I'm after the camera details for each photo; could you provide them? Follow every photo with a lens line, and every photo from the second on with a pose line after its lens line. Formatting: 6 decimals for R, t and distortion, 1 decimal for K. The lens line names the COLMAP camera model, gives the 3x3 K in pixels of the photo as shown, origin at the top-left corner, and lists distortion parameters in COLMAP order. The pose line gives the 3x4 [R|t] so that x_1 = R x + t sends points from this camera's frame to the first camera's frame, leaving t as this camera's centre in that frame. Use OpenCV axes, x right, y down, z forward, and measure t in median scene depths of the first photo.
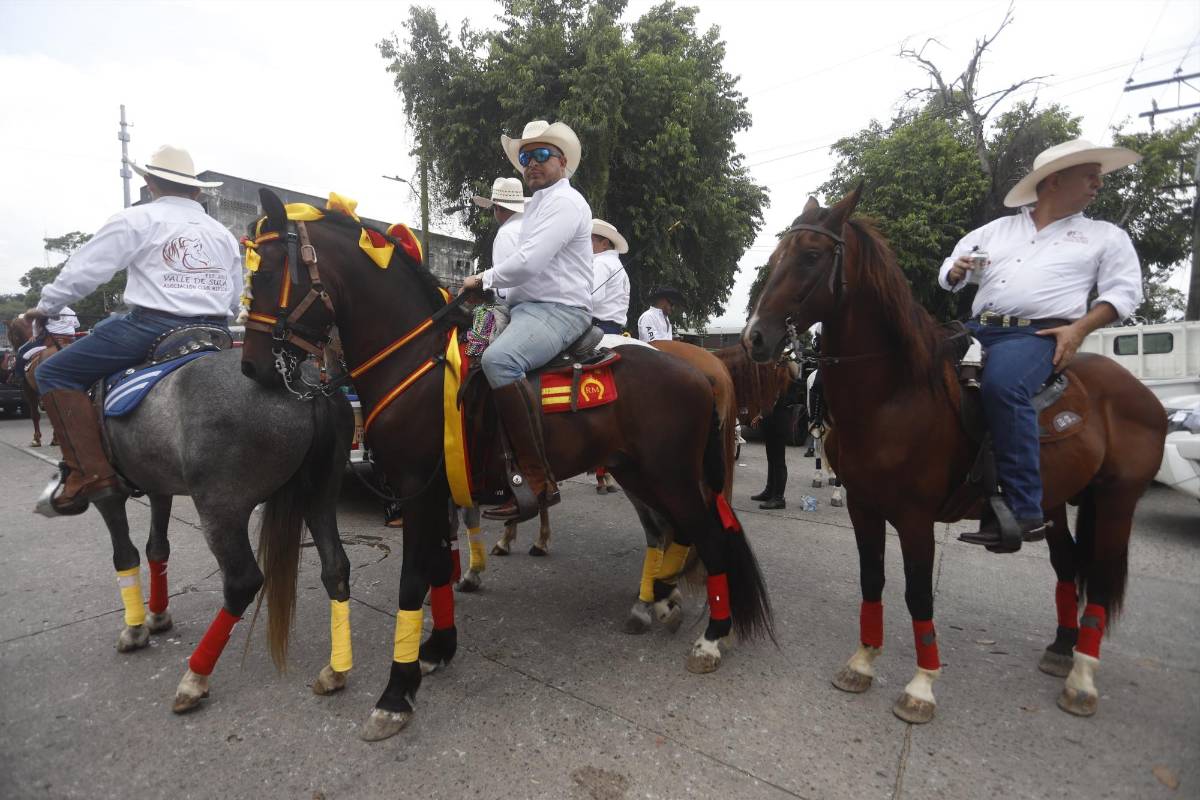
lens RADIAL K [[573.6, 0, 604.9], [0, 573.6, 398.8], [0, 0, 1]] dist [0.009386, 0.001923]
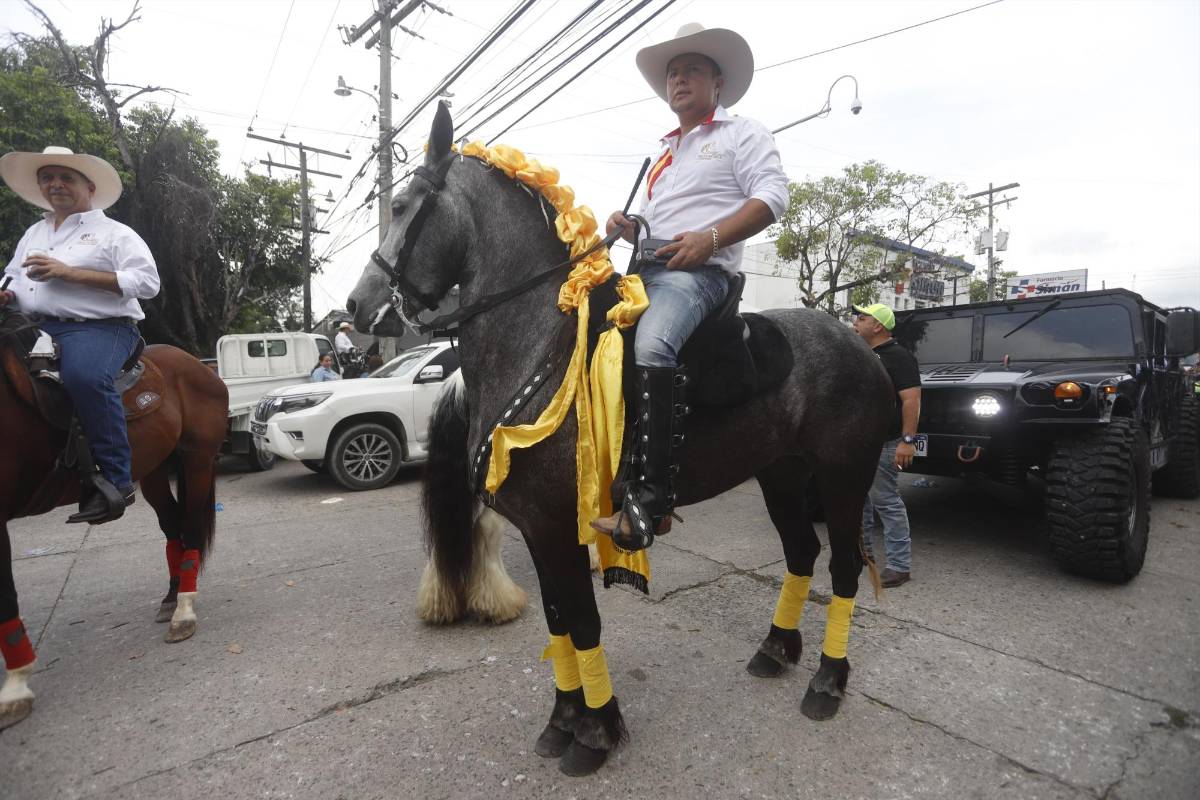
lens RADIAL K [[573.6, 0, 596.5], [0, 573.6, 397.9], [0, 0, 1]] dist [0.009386, 0.001923]
pose [[0.335394, -0.050137, 0.940743, -0.007605], [0.059070, 0.997737, 0.032115, 0.041422], [-0.940224, 0.044798, 0.337597, -0.225711]]
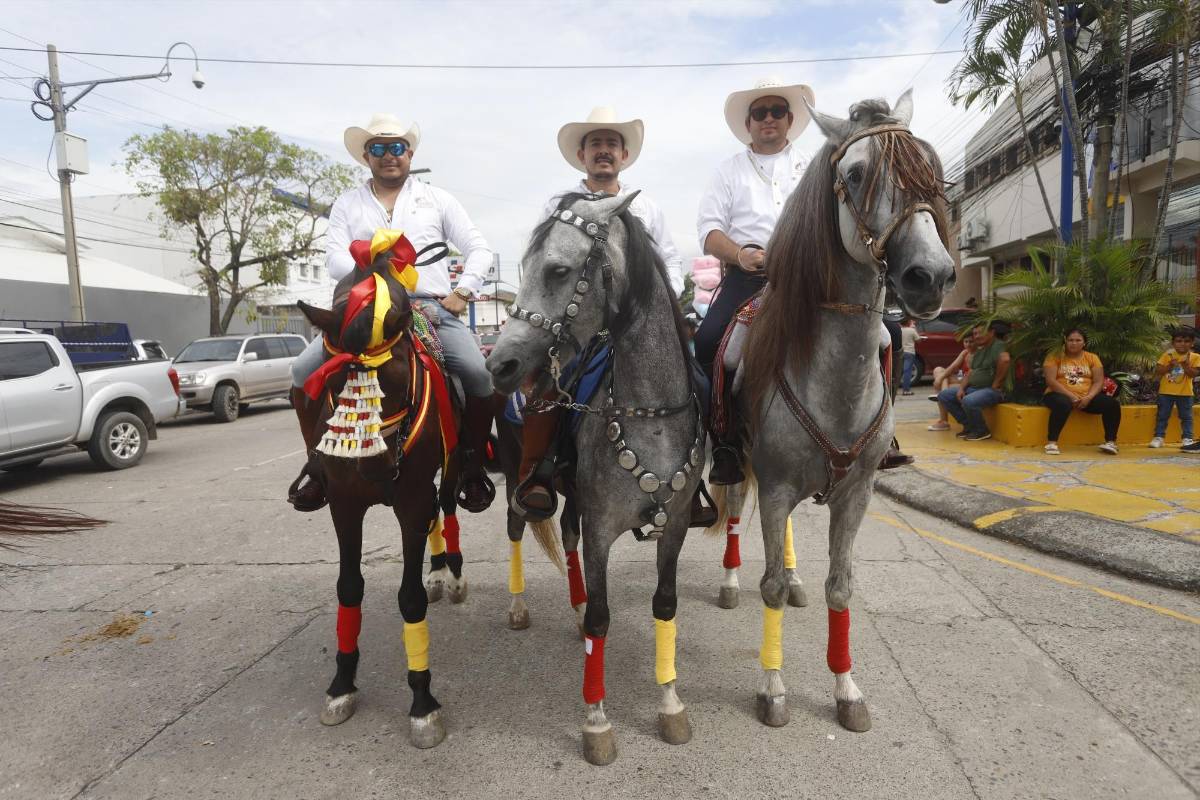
lens RADIAL K [[688.4, 0, 605.8], [0, 688.4, 398.5], [0, 0, 1]] dist [0.021899, 0.000918]
pose [[-0.430281, -0.072107, 0.899810, -1.047031], [0.085034, 0.989134, 0.119928, -0.005419], [-0.898681, 0.128117, -0.419474, -0.951679]]
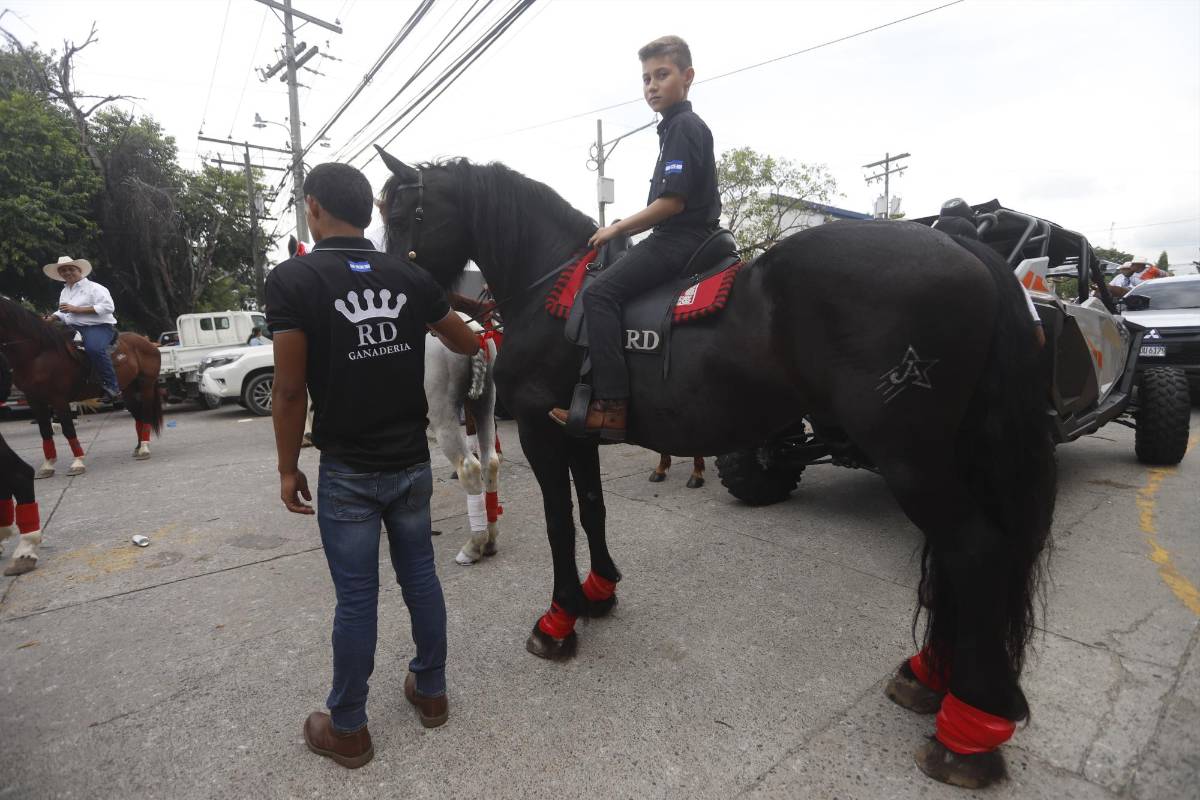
lens RADIAL K [[573.6, 0, 596.5], [0, 573.6, 401.5], [0, 0, 1]] dist [0.009386, 0.001923]
pose [[0.324435, -0.130508, 0.936862, -0.913255], [0.081512, 0.990609, 0.109768, 0.107389], [-0.942390, 0.040753, 0.332026, -1.730213]]
